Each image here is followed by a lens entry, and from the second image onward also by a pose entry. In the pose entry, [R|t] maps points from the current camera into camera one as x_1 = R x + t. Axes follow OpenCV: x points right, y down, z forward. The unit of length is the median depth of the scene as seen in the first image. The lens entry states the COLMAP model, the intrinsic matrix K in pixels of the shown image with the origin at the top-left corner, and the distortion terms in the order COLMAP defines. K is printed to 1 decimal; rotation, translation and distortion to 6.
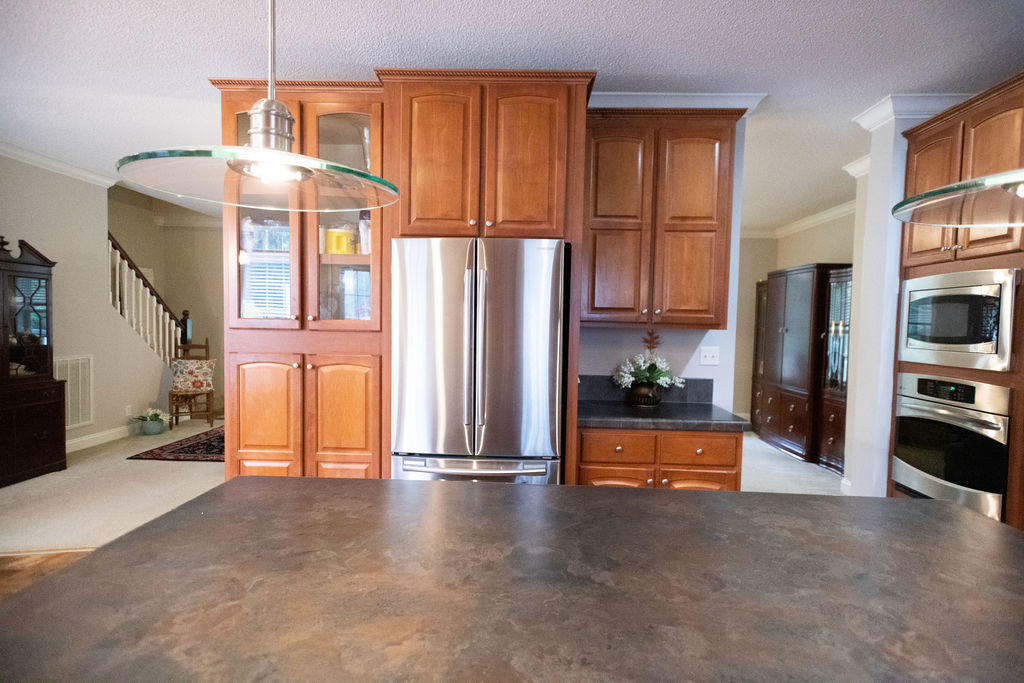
lens RADIAL K [[549.7, 0, 511.2], [0, 549.7, 342.8], [0, 0, 1]] dist [0.014961, 0.004301]
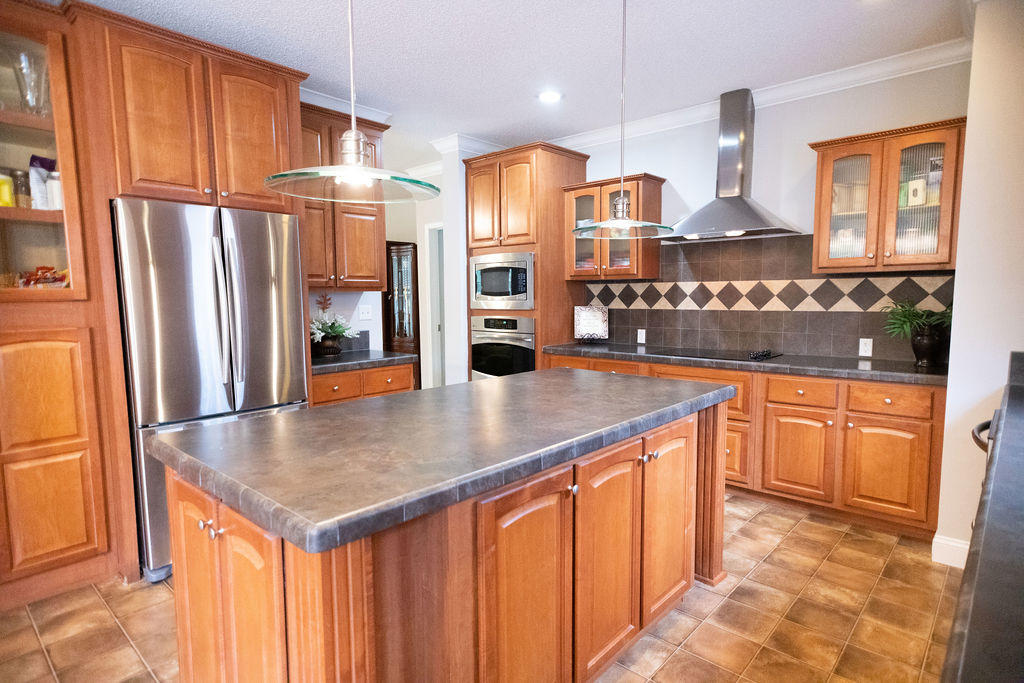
lens RADIAL K [[549.7, 0, 510.5], [0, 549.7, 345.6], [0, 0, 1]] dist [0.014961, 0.004301]
pose [[0.642709, -0.098727, 0.759722, -0.480617], [0.053314, 0.995021, 0.084202, 0.012296], [-0.764253, -0.013614, 0.644773, -0.101006]]
